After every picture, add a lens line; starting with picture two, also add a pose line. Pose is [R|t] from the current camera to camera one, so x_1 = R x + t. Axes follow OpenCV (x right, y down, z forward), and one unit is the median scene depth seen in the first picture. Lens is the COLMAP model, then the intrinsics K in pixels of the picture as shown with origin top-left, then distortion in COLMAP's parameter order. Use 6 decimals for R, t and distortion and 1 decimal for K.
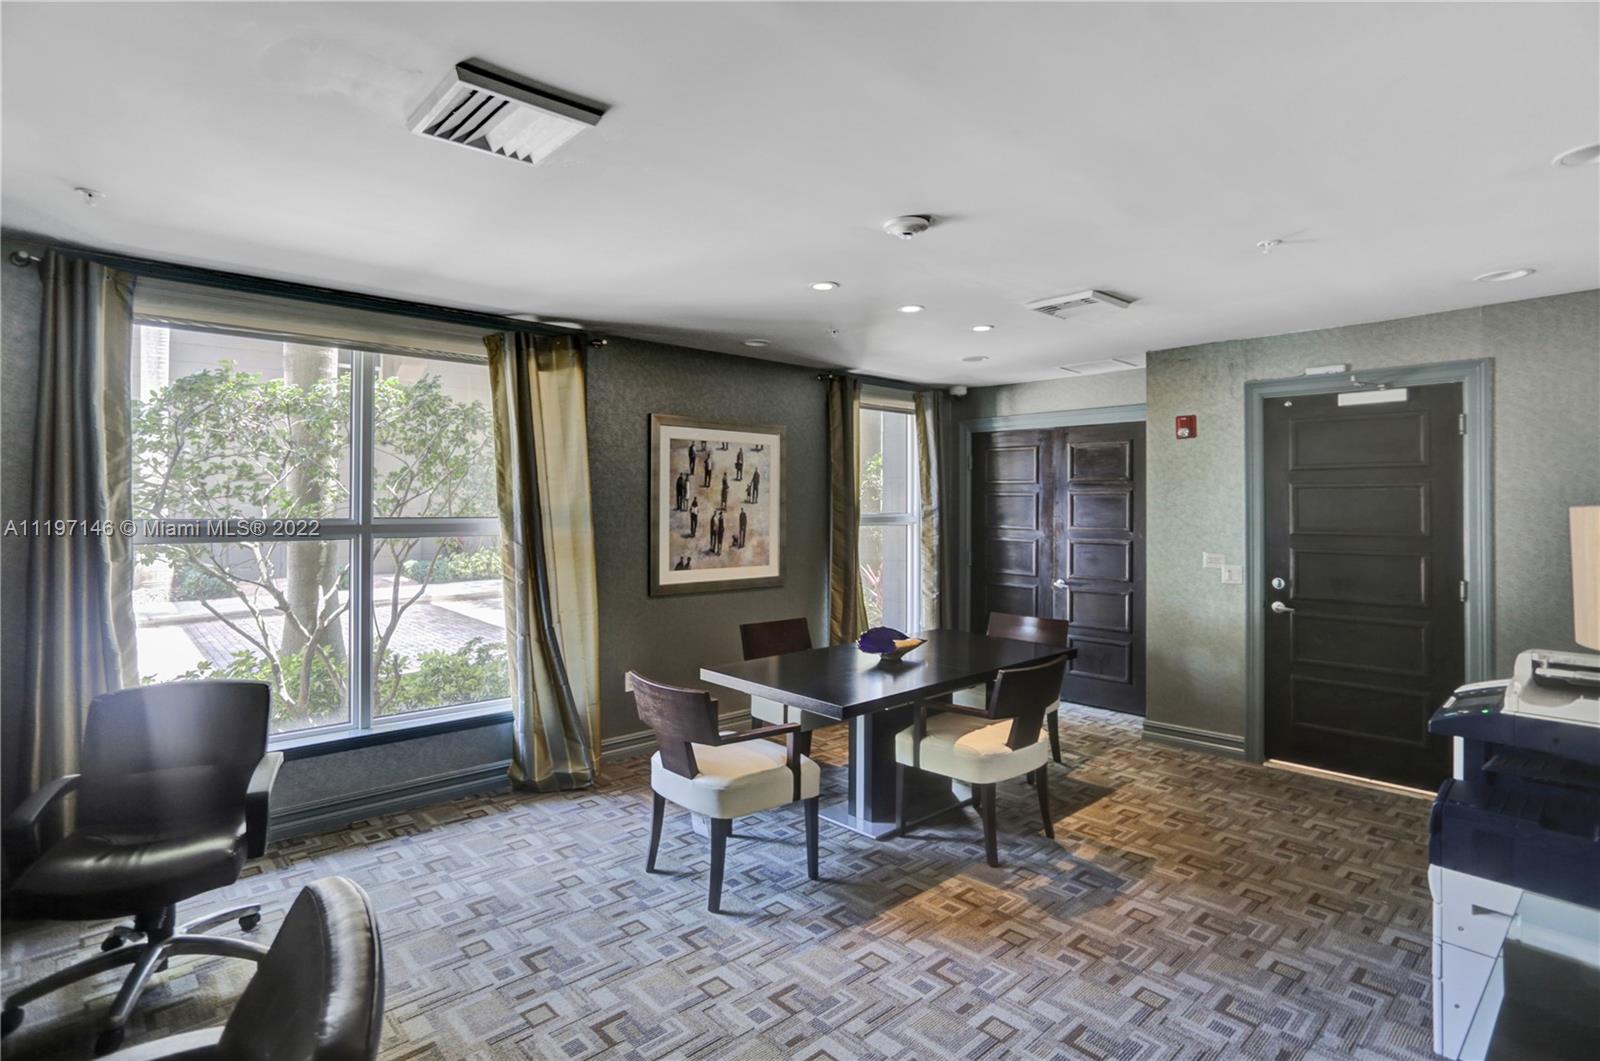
lens RADIAL K [[792.2, 0, 791.7], [0, 792.2, 505.4], [0, 0, 1]] dist [-0.052027, 0.027600]
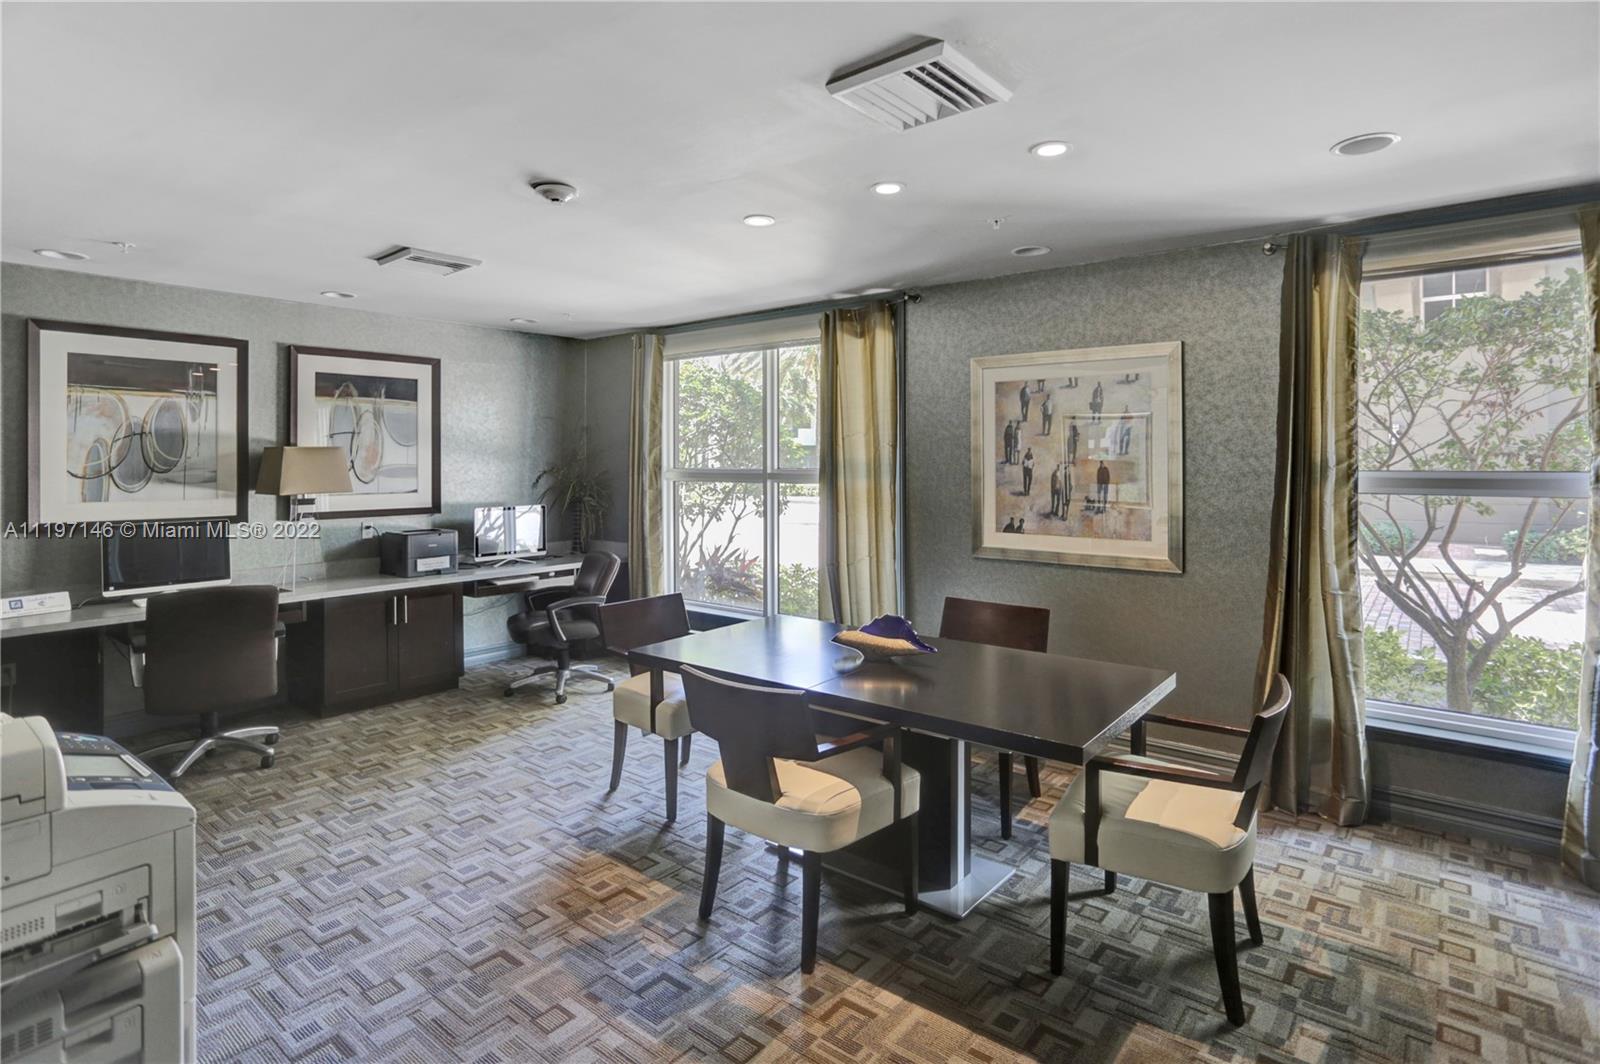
lens RADIAL K [[810.7, 0, 801.1], [0, 810.7, 463.8], [0, 0, 1]] dist [-0.024360, 0.000117]
pose [[0.164089, 0.002304, -0.986443, 0.702707], [0.001320, 0.999996, 0.002555, 0.003797], [0.986445, -0.001721, 0.164085, 0.635498]]
